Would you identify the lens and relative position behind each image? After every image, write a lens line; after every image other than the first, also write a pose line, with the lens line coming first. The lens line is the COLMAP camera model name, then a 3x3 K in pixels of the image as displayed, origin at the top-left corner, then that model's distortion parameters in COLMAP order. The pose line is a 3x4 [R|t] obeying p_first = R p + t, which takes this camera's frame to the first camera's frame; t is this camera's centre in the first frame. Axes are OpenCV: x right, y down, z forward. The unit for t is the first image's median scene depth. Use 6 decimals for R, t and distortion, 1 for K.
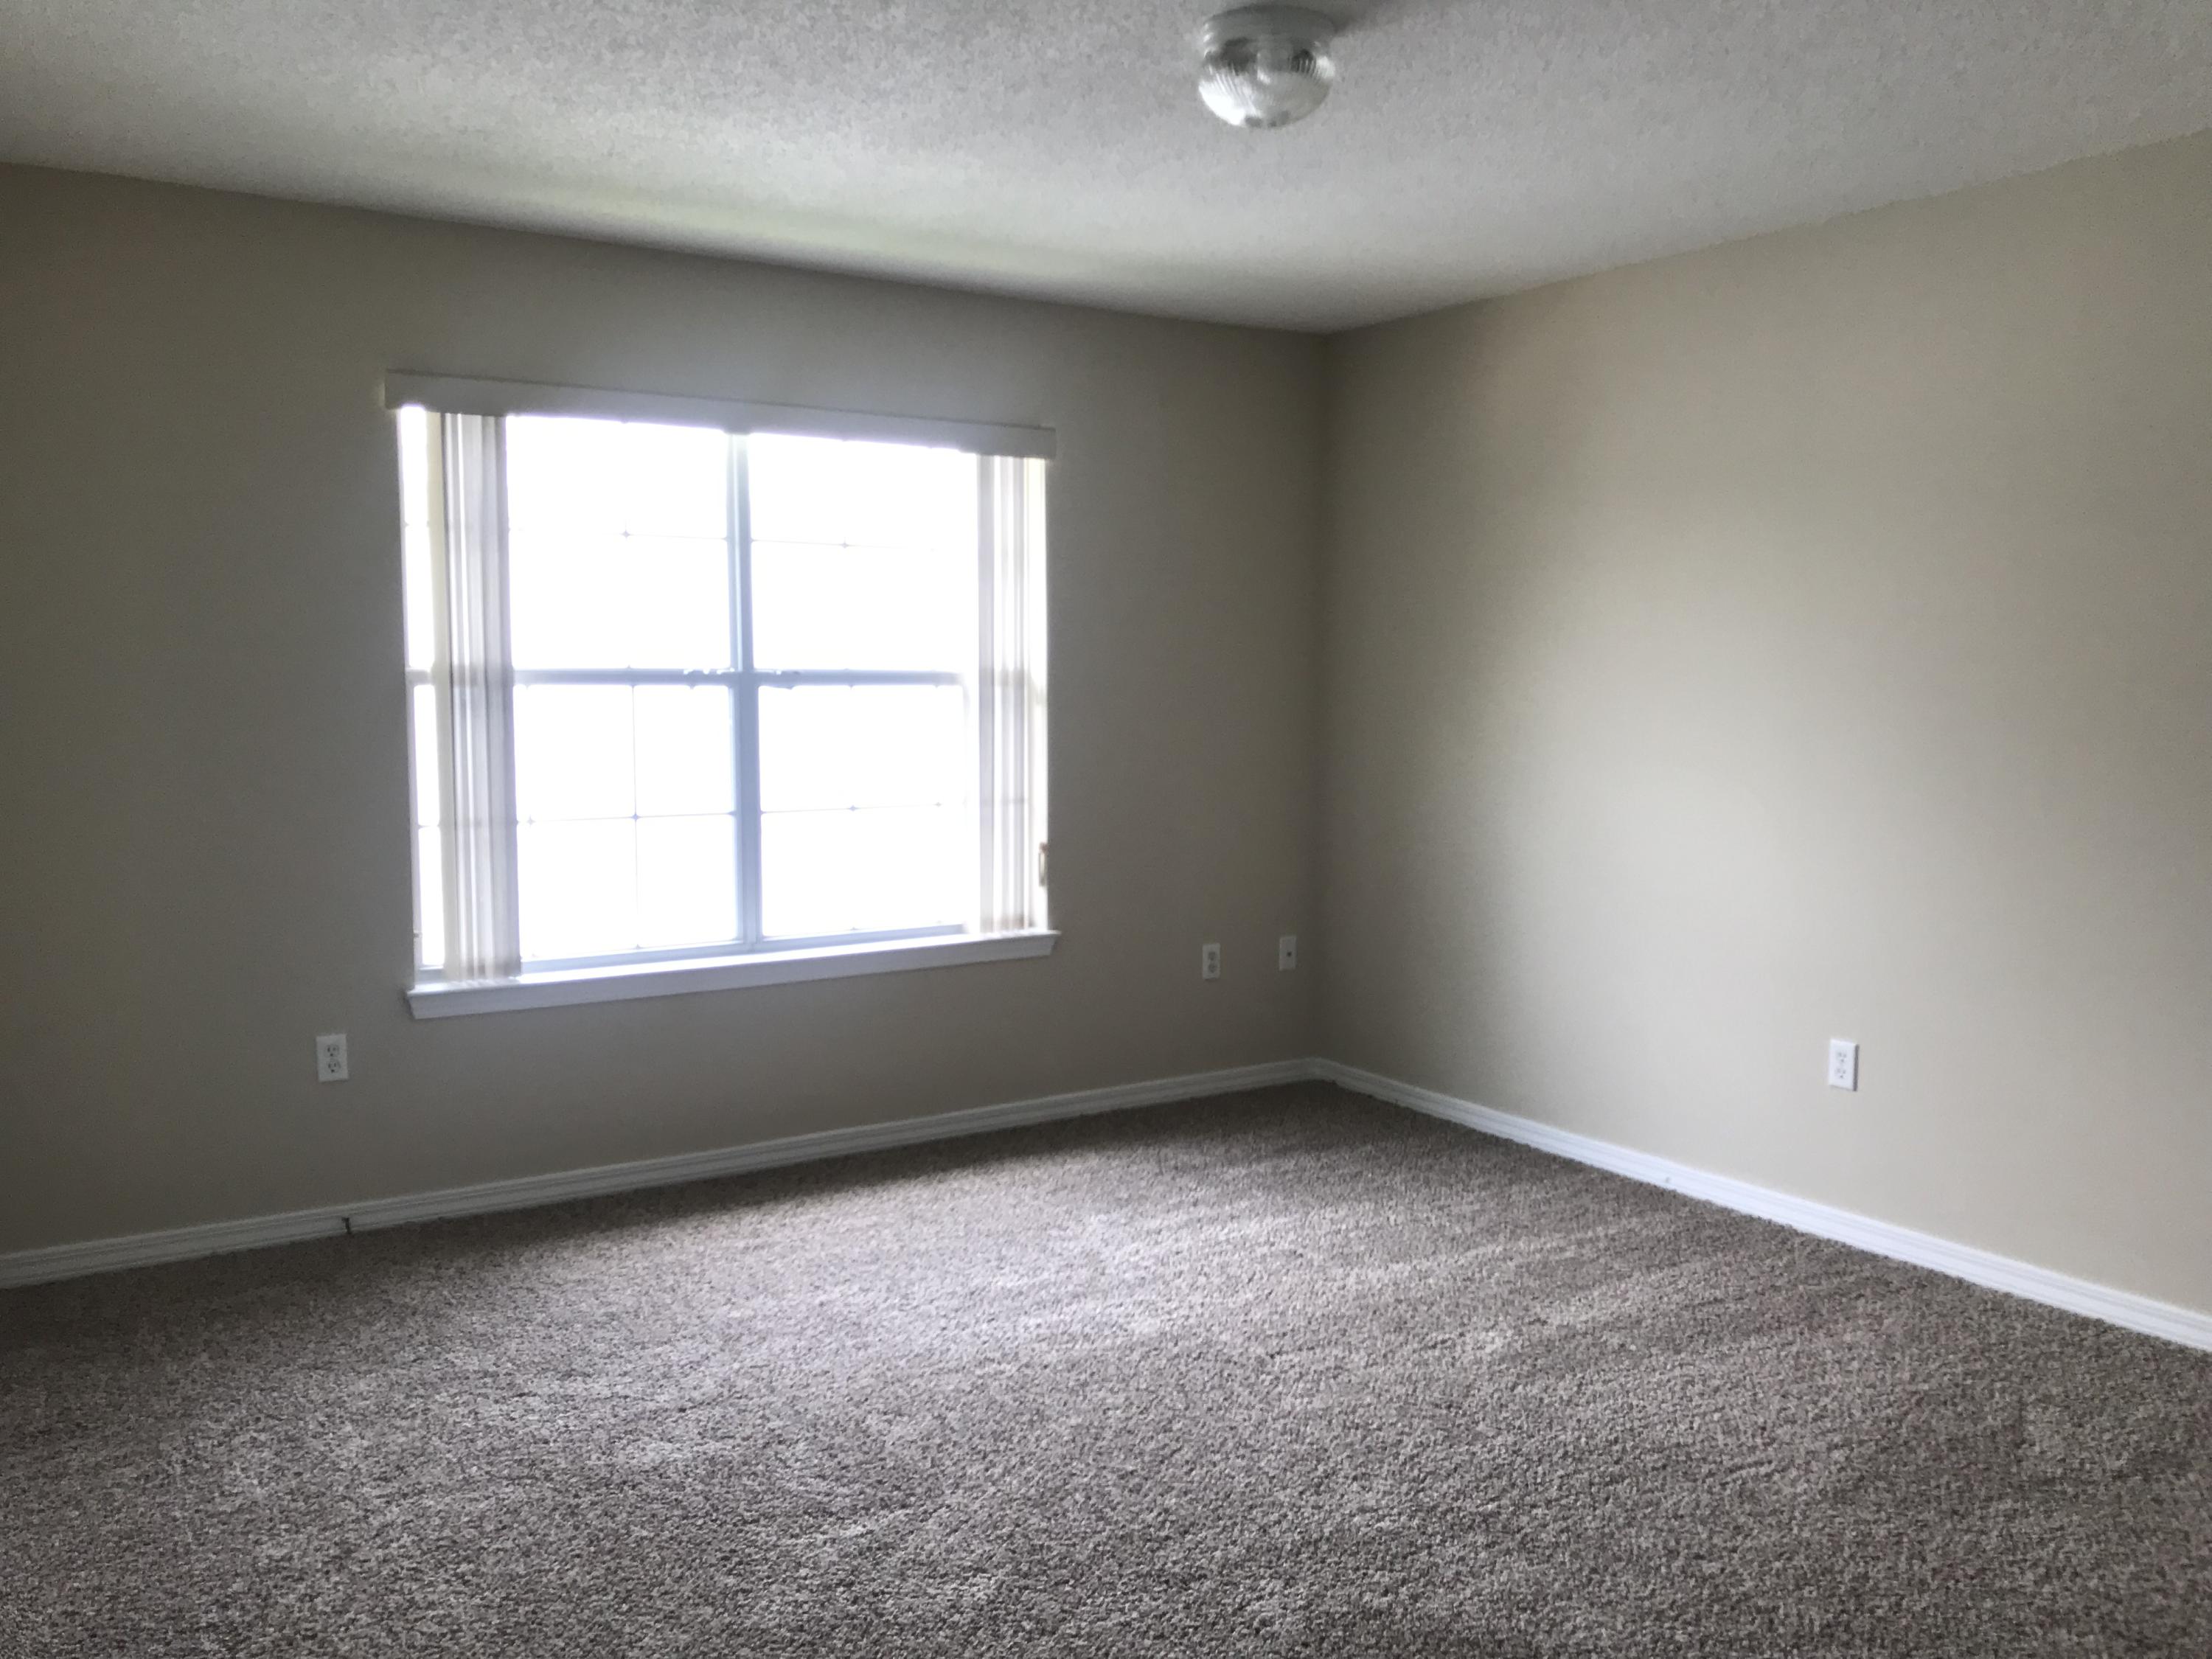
lens RADIAL K [[1810.9, 0, 1106.0], [0, 1810.9, 829.5], [0, 0, 1]] dist [-0.011152, -0.006954]
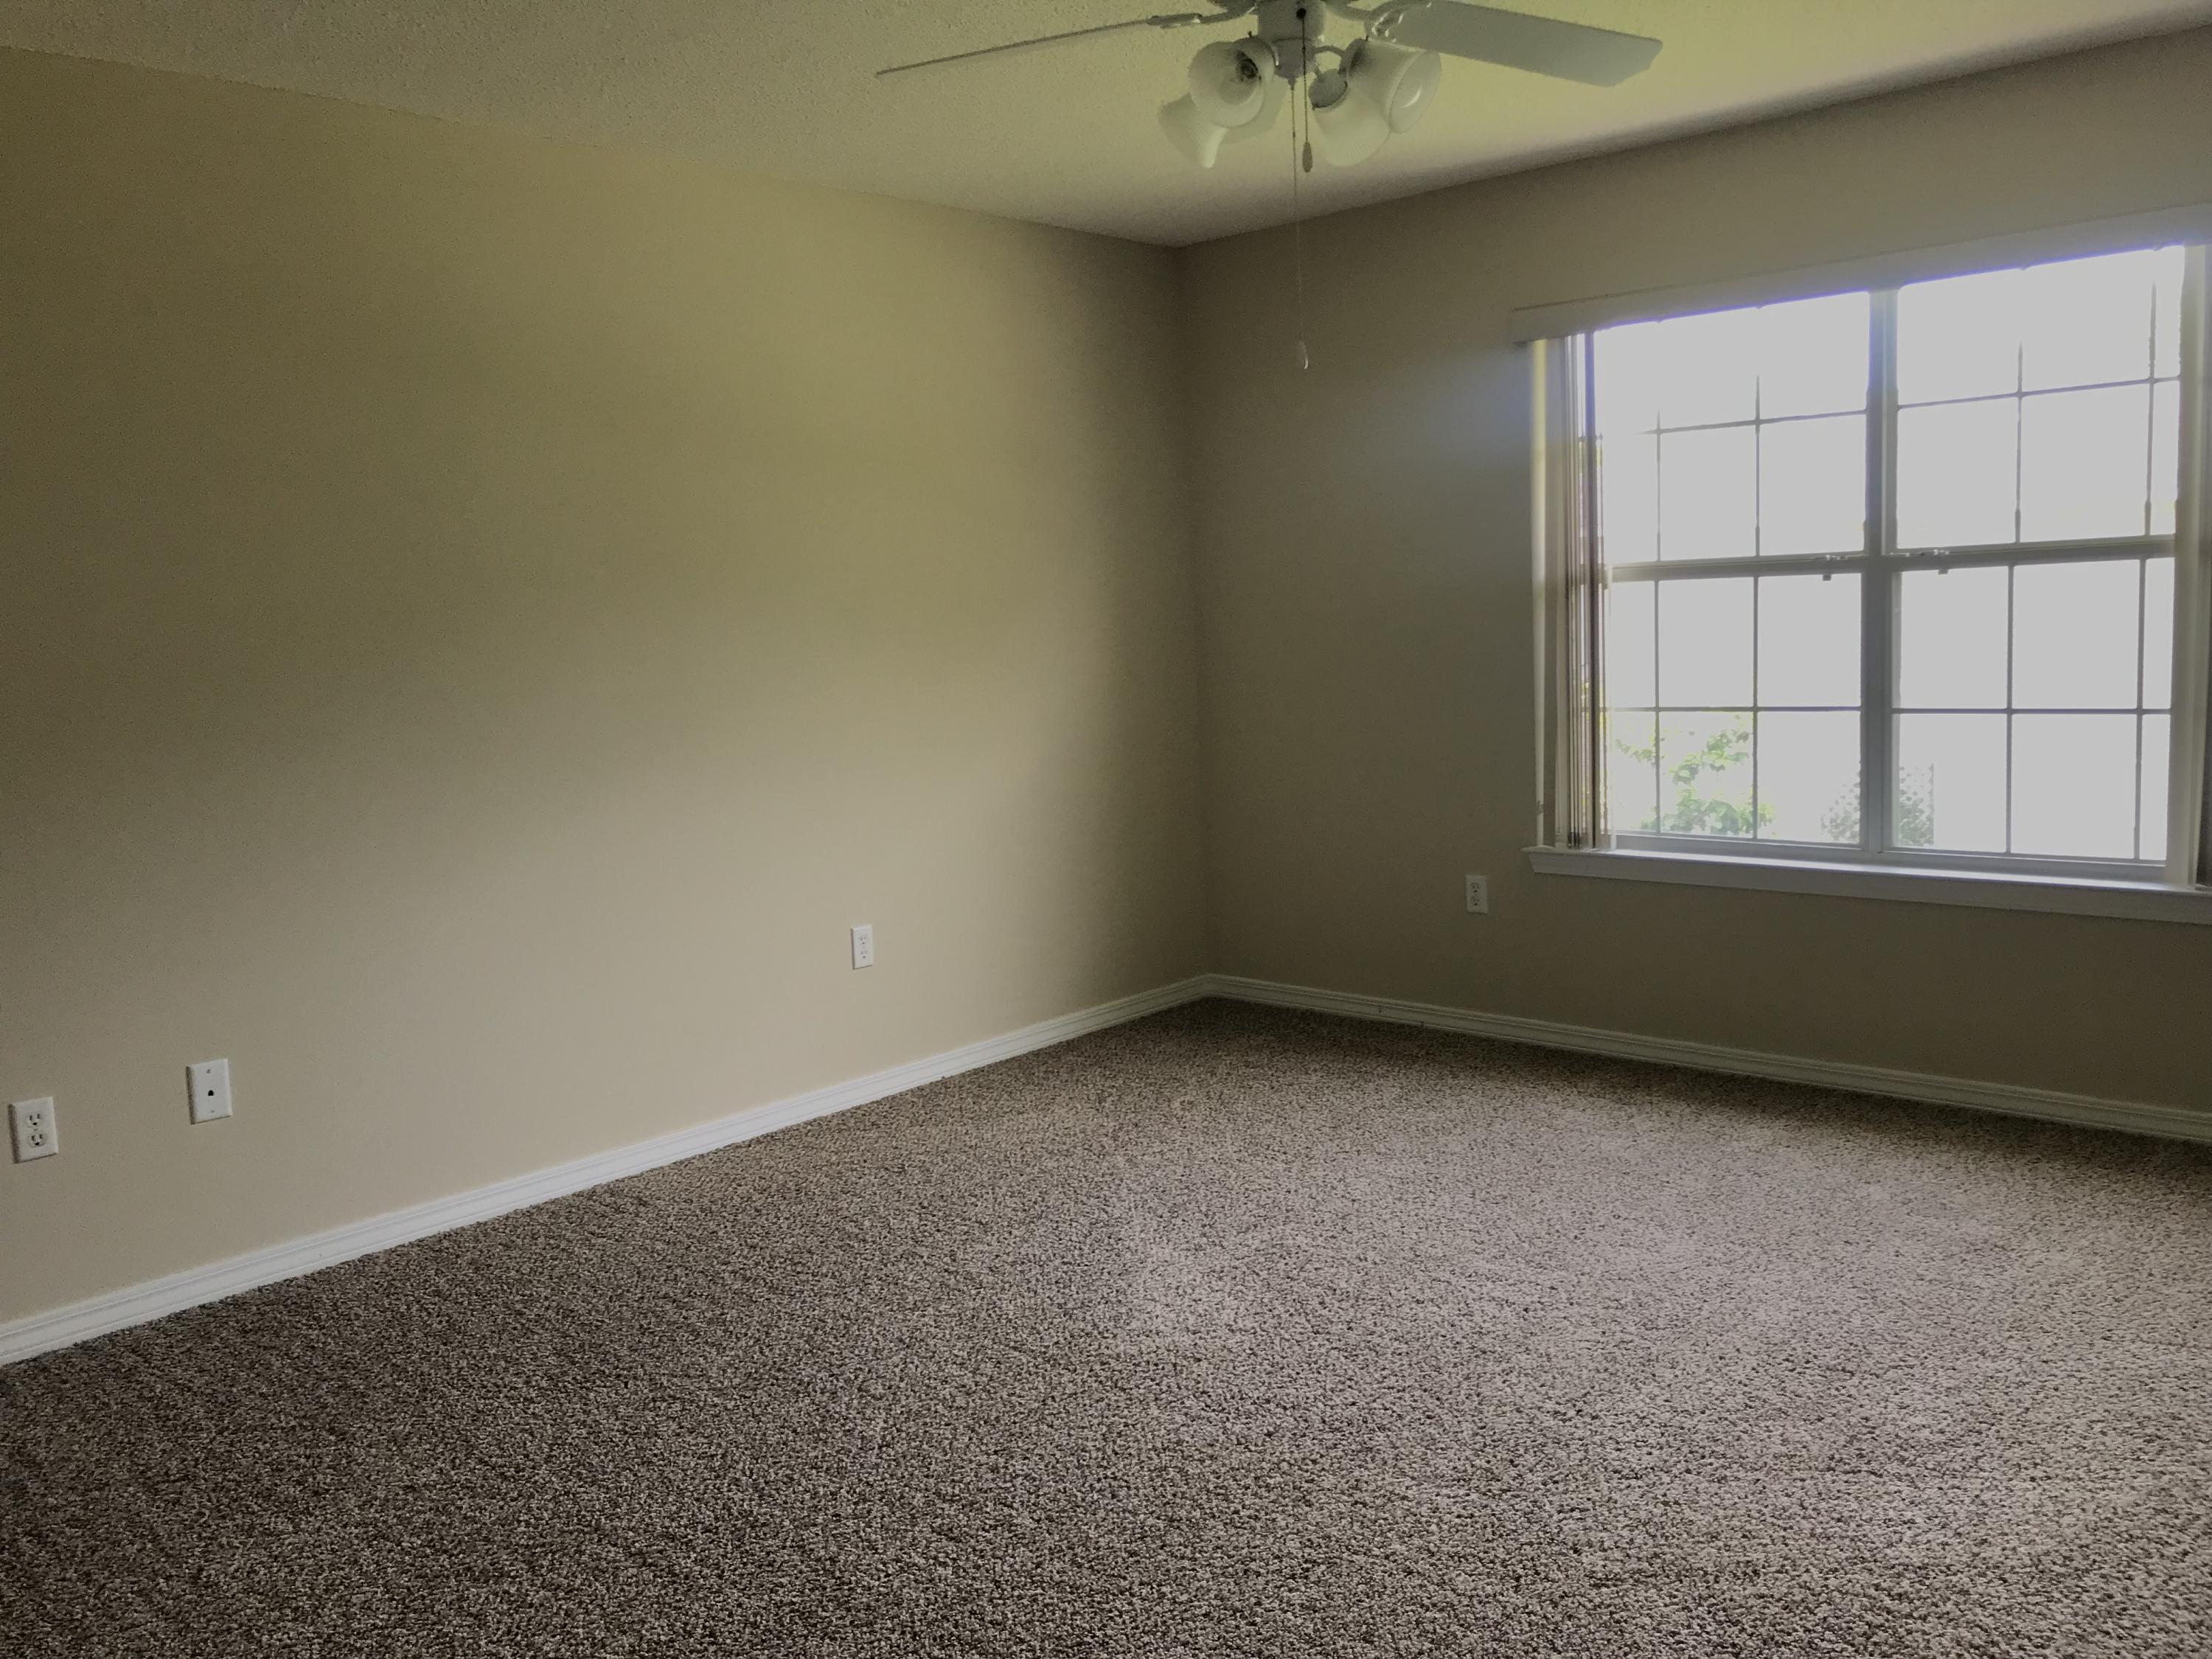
lens RADIAL K [[1810.9, 0, 1106.0], [0, 1810.9, 829.5], [0, 0, 1]] dist [-0.011152, -0.006954]
pose [[0.268235, 0.111106, -0.956925, 0.581848], [-0.036089, 0.993789, 0.105271, -0.031400], [0.962677, 0.006297, 0.270579, 0.375492]]
